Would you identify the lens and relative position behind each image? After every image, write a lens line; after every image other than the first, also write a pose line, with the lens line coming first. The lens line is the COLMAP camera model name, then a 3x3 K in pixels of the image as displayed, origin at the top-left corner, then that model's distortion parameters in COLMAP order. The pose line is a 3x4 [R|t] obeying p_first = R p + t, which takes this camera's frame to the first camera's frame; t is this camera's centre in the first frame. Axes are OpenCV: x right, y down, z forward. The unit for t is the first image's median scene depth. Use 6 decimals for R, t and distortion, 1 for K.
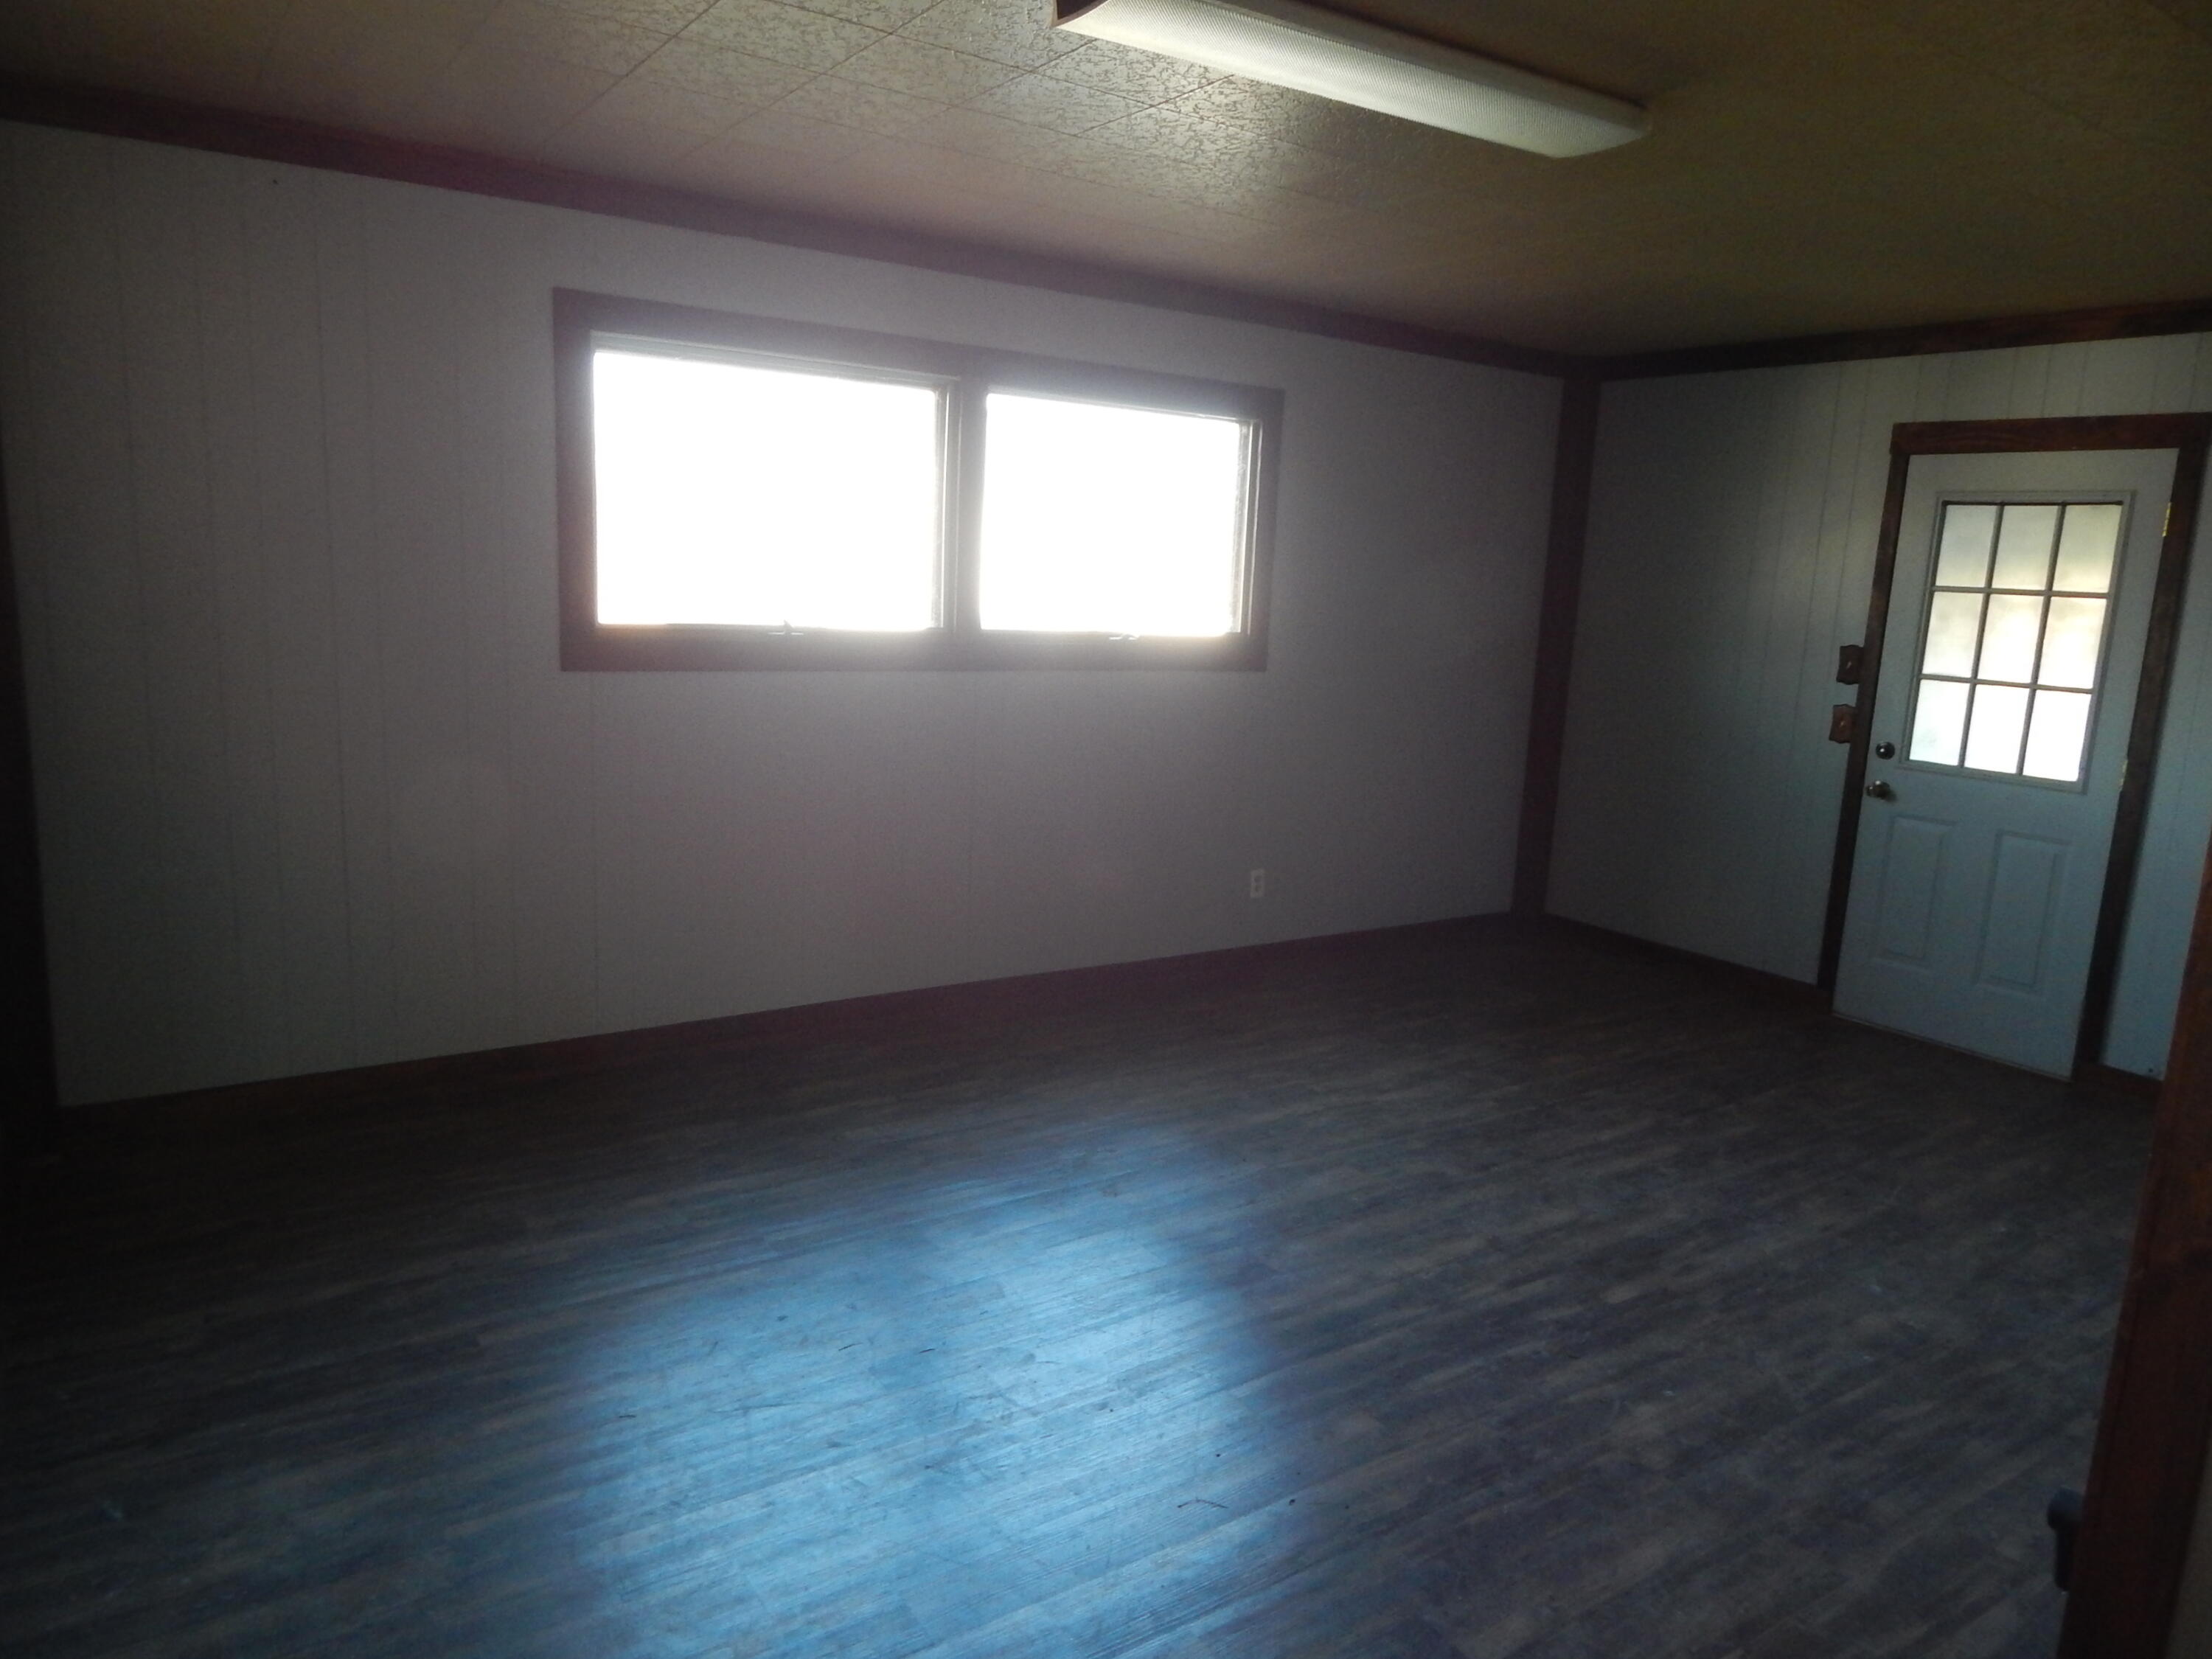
lens RADIAL K [[1460.2, 0, 1105.5], [0, 1460.2, 829.2], [0, 0, 1]] dist [0.005688, -0.004584]
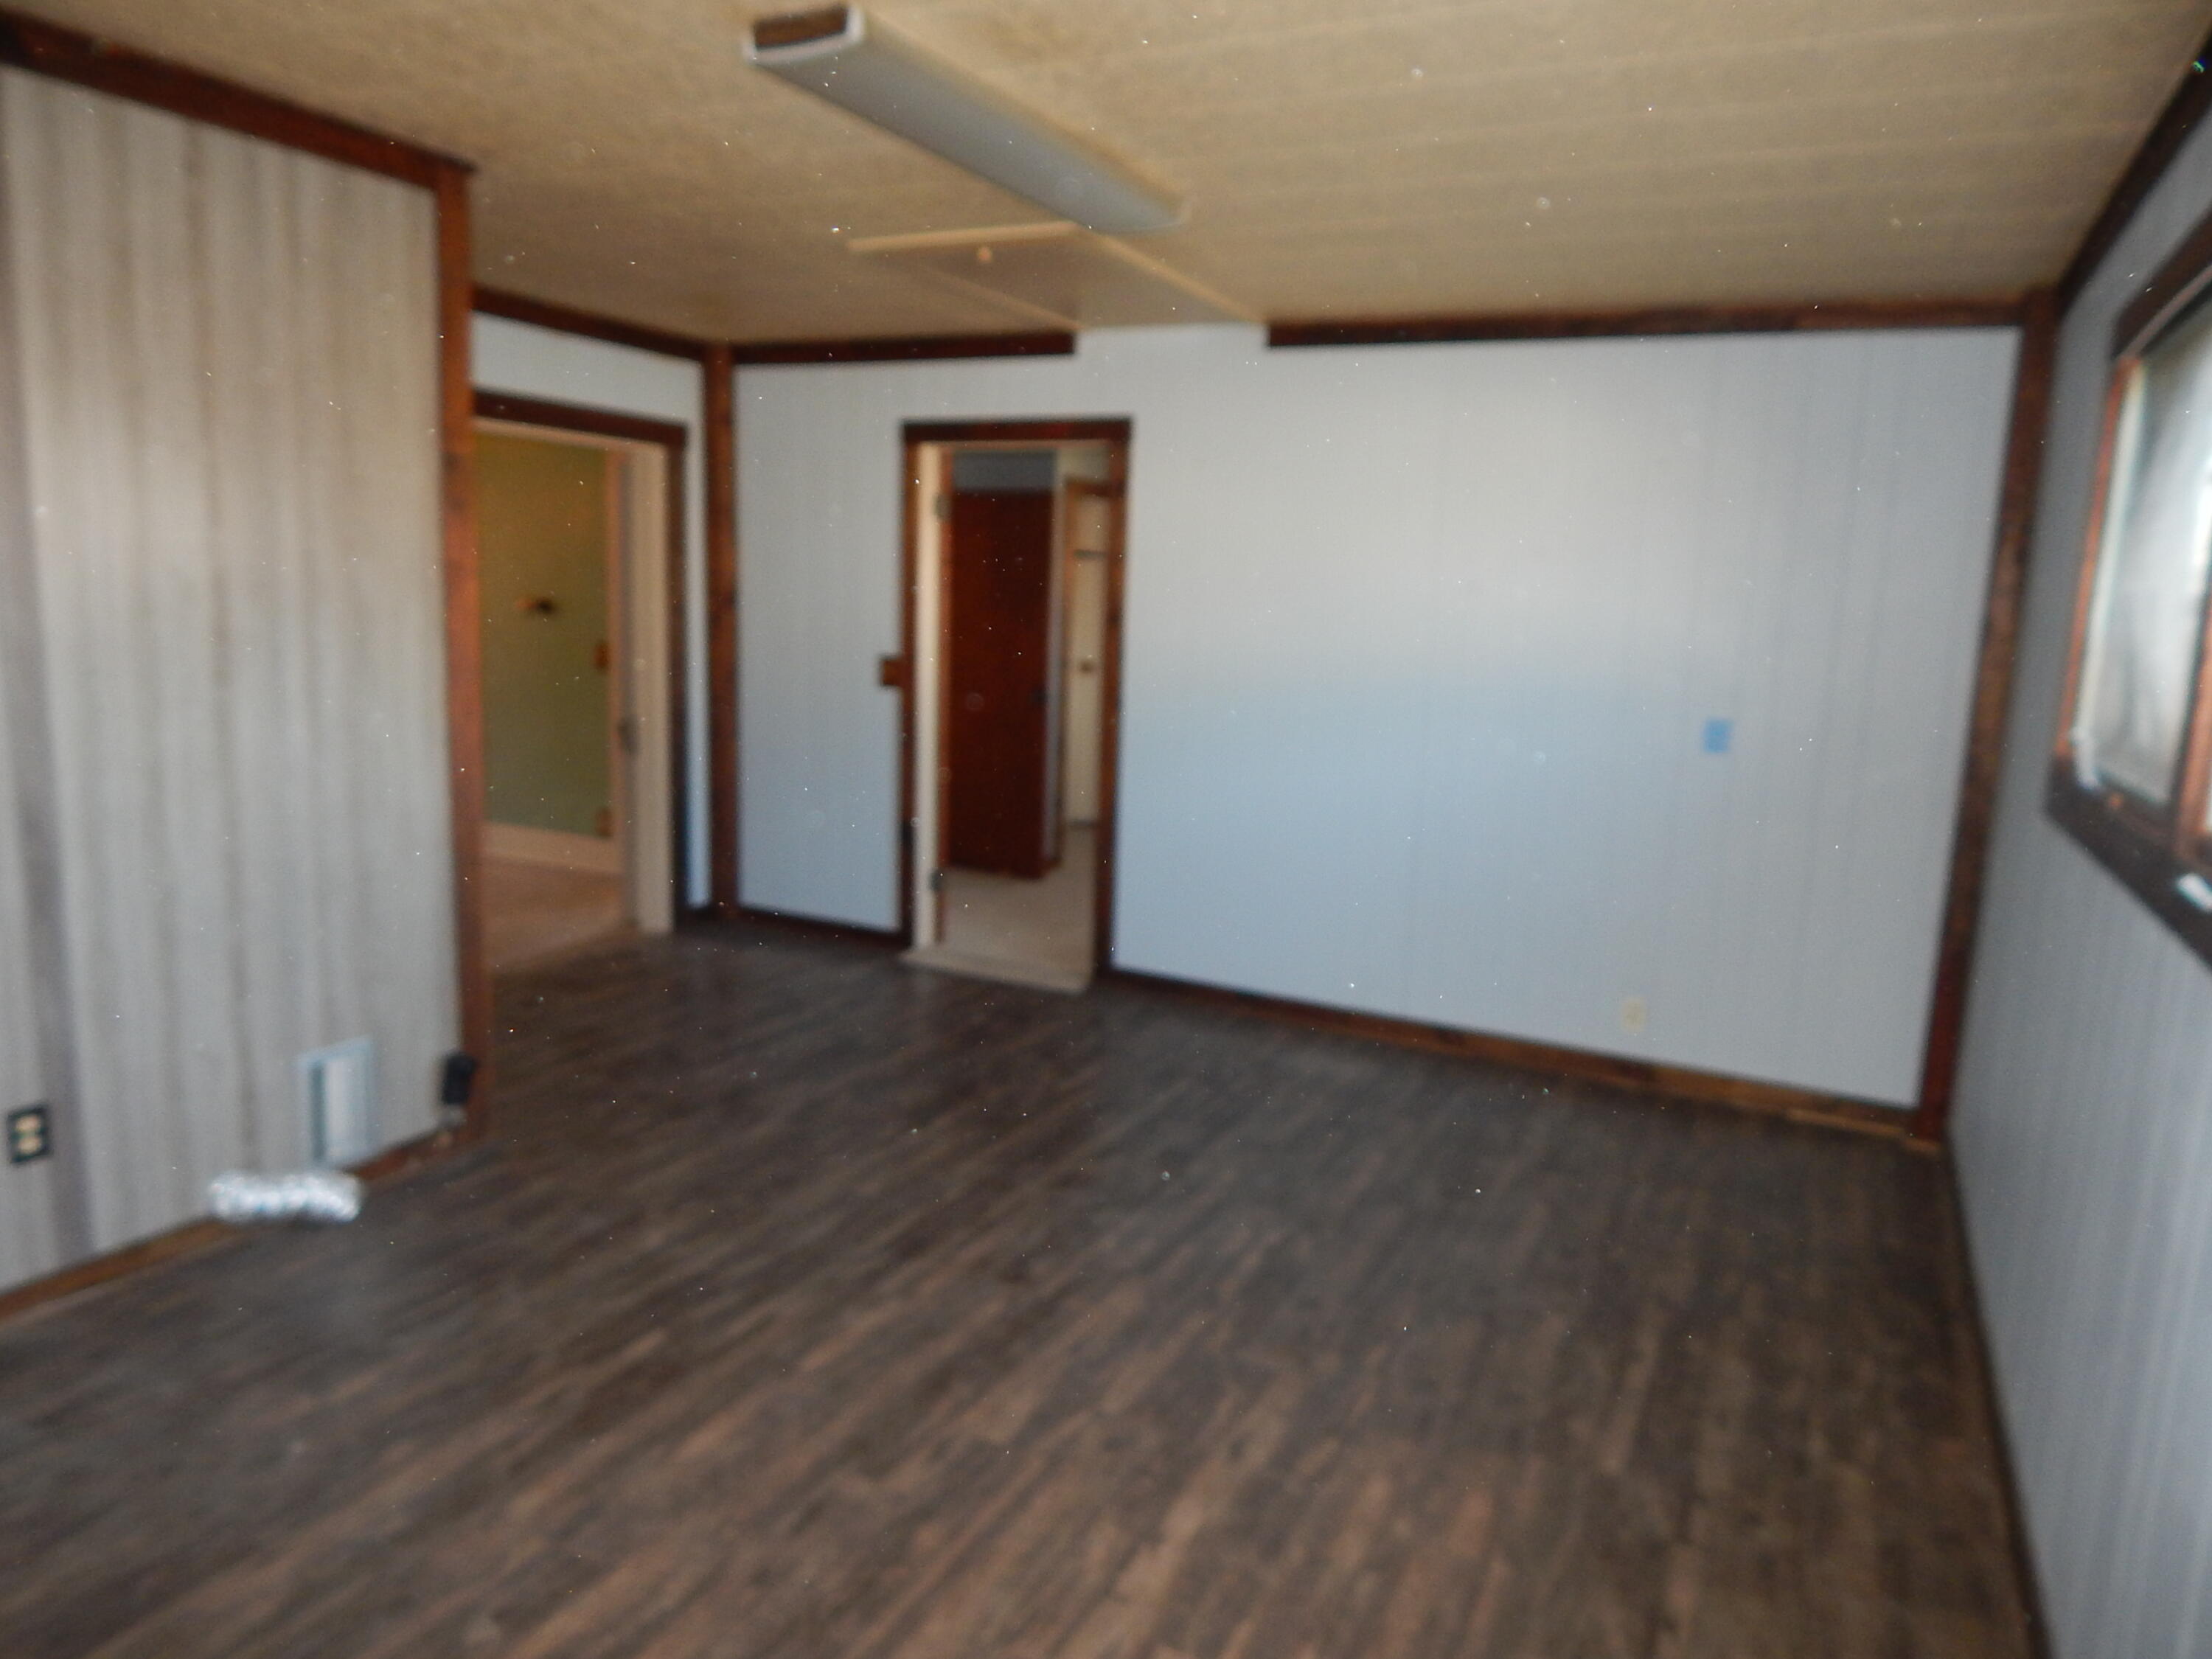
lens RADIAL K [[1460.2, 0, 1106.2], [0, 1460.2, 832.1], [0, 0, 1]] dist [0.005688, -0.004584]
pose [[-0.869145, -0.010188, -0.494452, 0.557524], [-0.174652, 0.941692, 0.287599, -0.298299], [0.462691, 0.336322, -0.820247, 1.774679]]
